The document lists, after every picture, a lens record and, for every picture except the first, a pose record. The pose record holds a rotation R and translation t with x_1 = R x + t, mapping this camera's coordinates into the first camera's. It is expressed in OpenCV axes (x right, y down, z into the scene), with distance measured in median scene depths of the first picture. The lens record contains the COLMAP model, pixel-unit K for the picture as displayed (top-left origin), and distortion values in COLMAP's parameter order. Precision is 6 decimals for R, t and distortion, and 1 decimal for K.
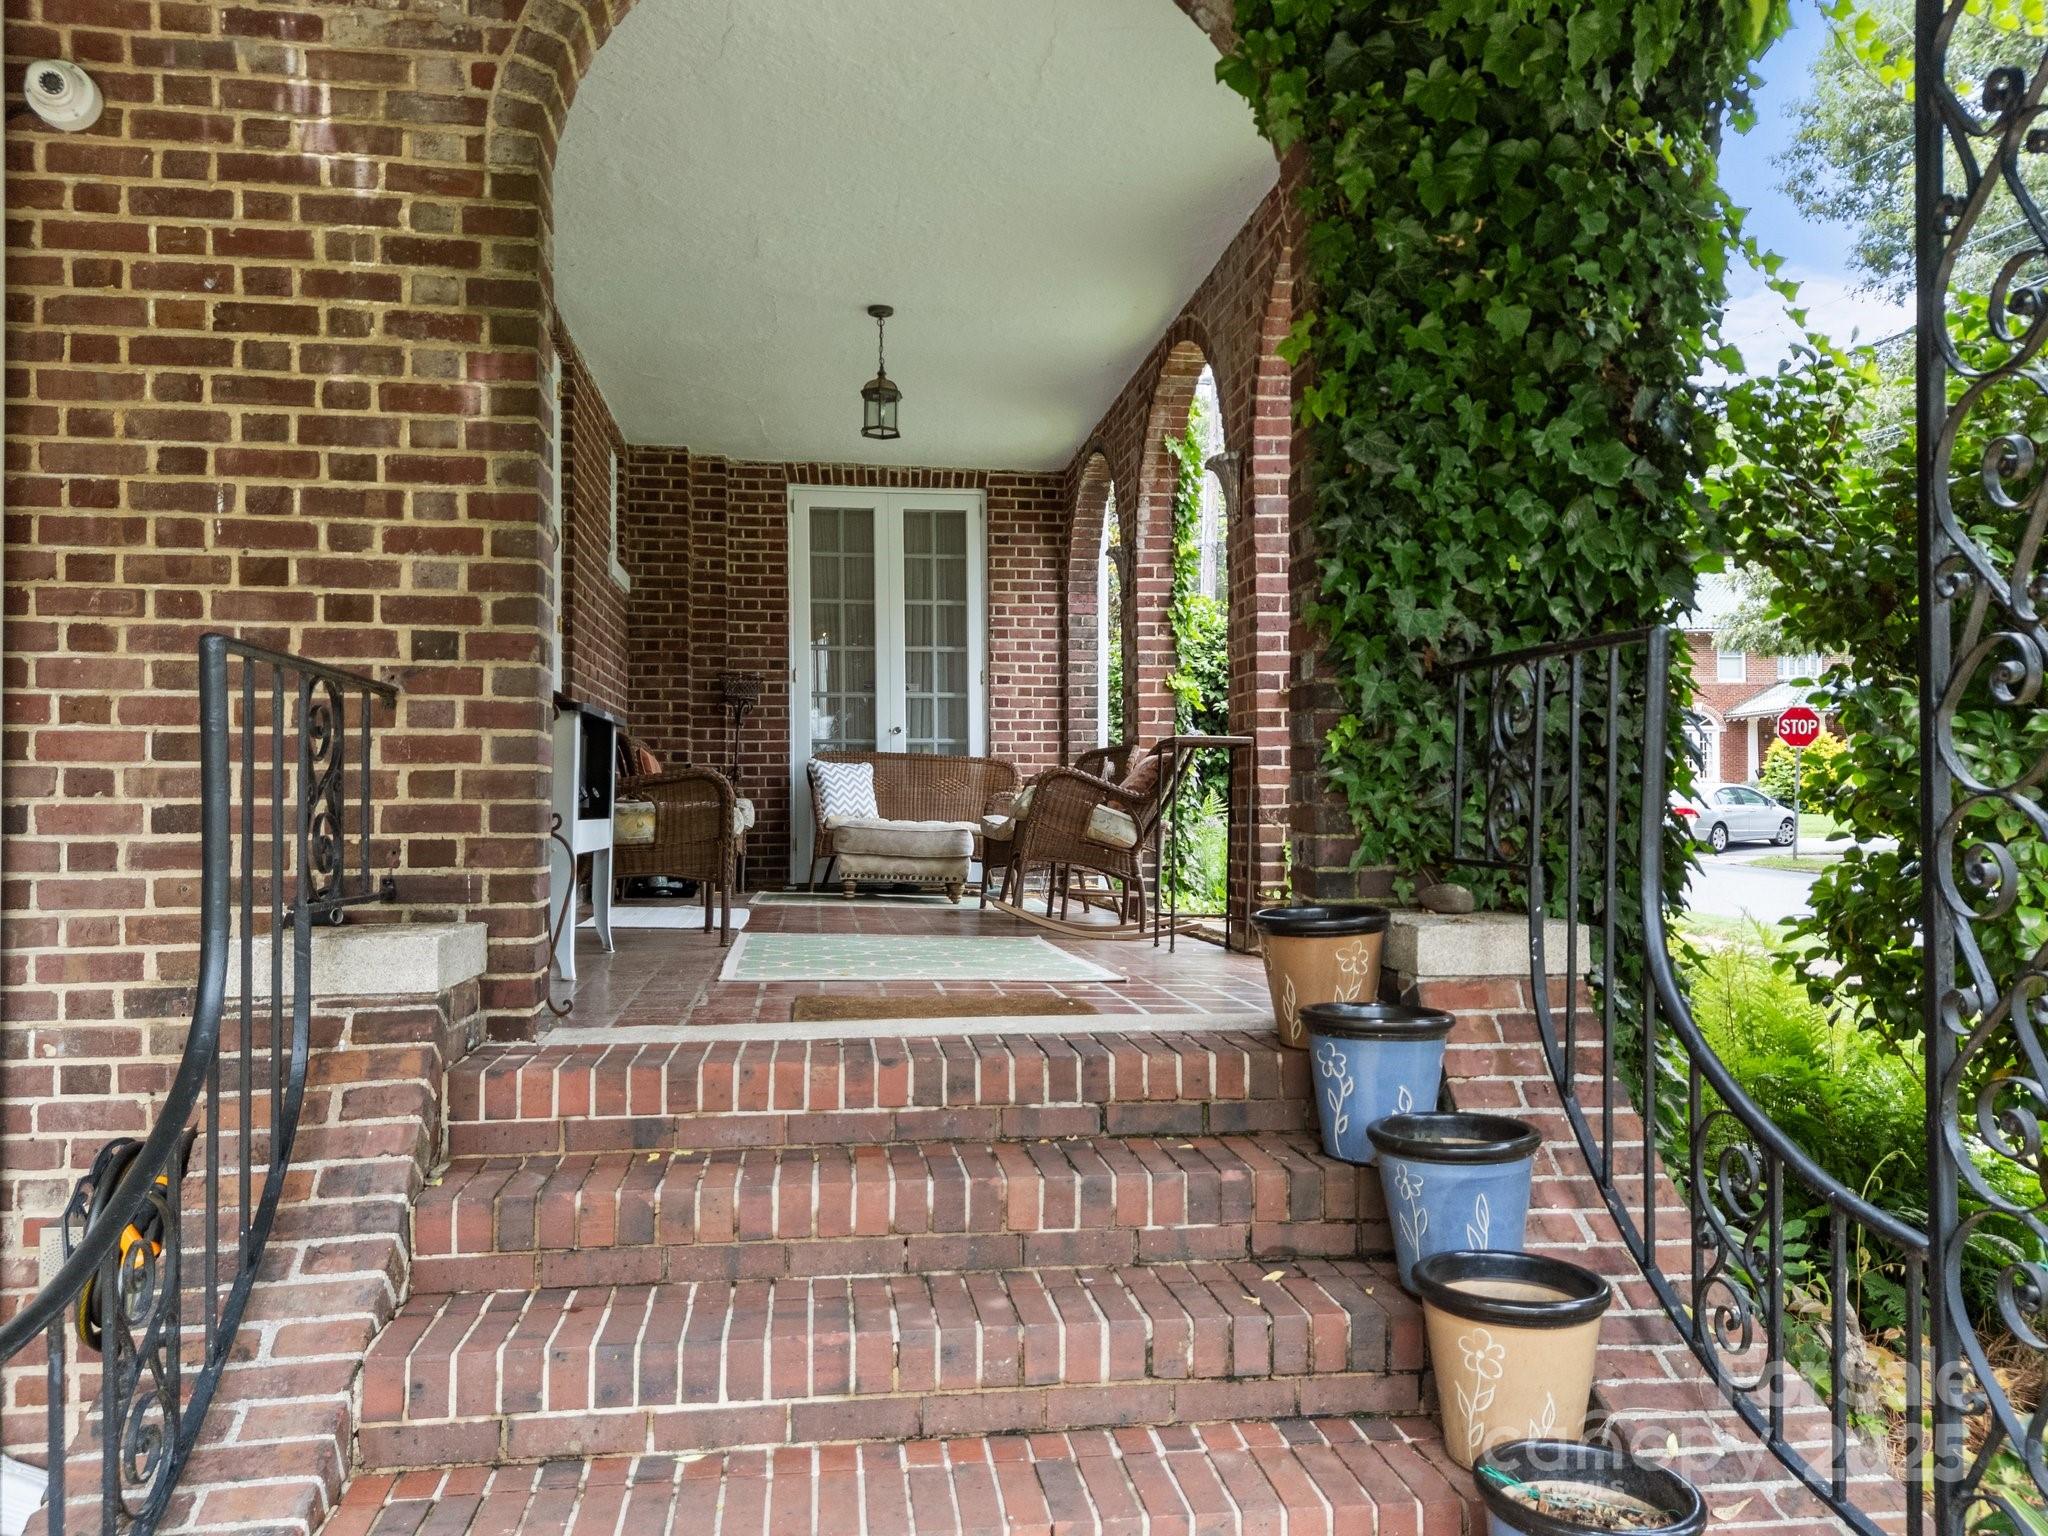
lens RADIAL K [[1480.9, 0, 1019.6], [0, 1480.9, 773.6], [0, 0, 1]] dist [0.048764, 0.001849]
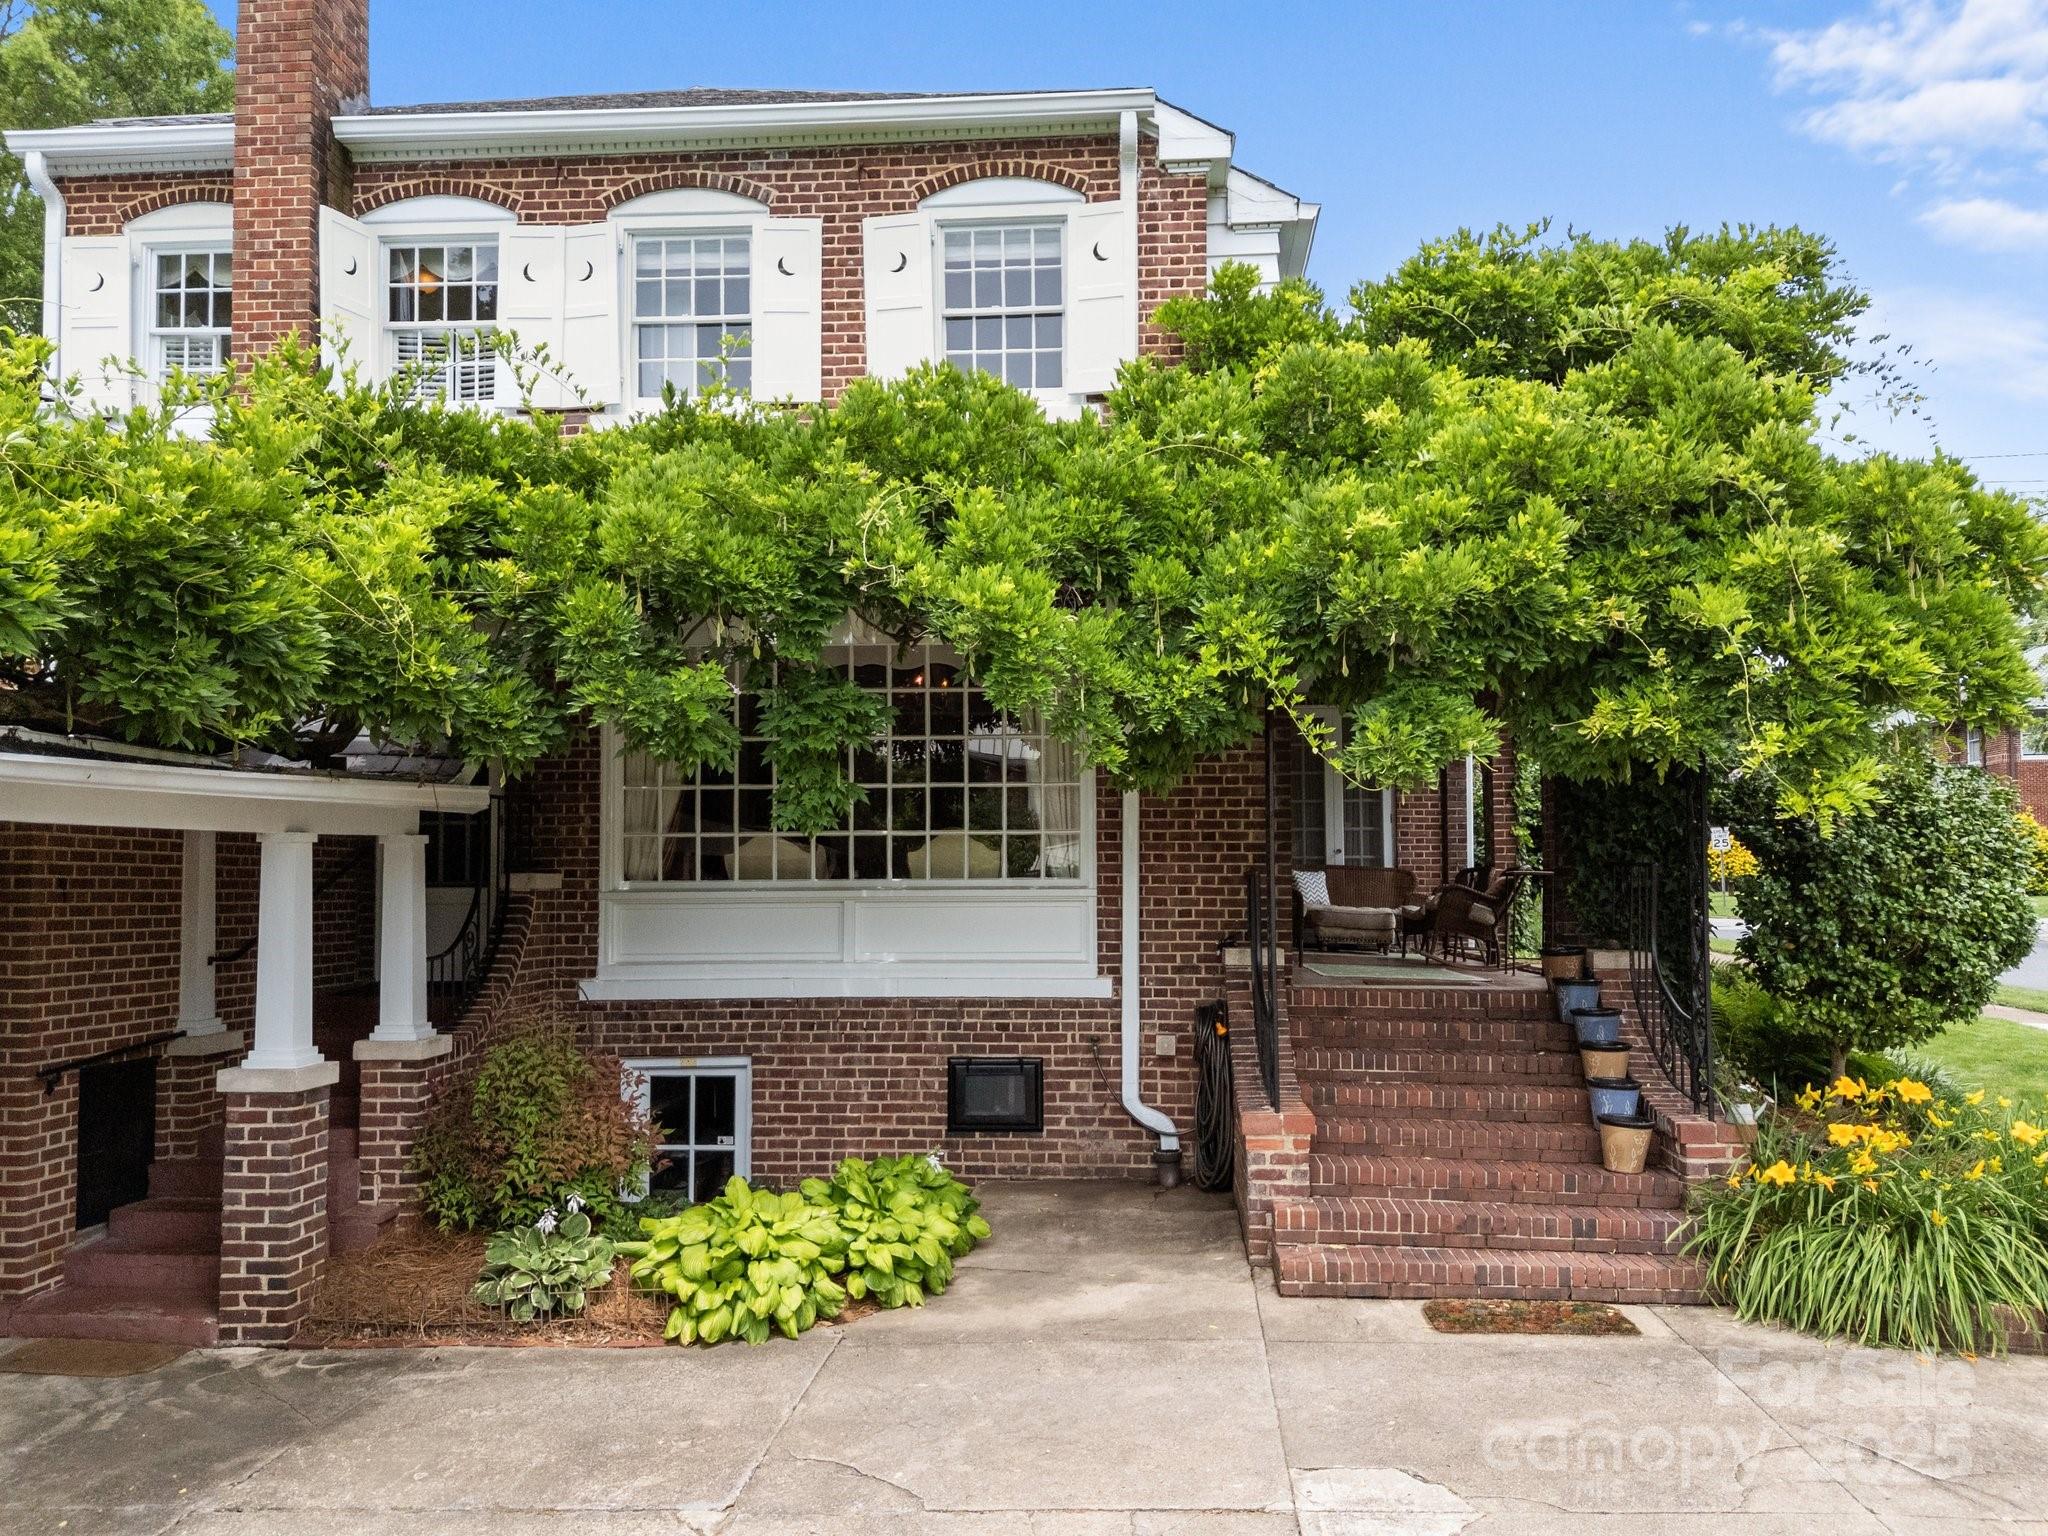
lens RADIAL K [[1480.9, 0, 1022.8], [0, 1480.9, 780.6], [0, 0, 1]] dist [0.048764, 0.001849]
pose [[0.975051, -0.012359, -0.221635, -0.094326], [0.002628, 0.999022, -0.044143, -0.057517], [0.221964, 0.042459, 0.974130, -1.100557]]
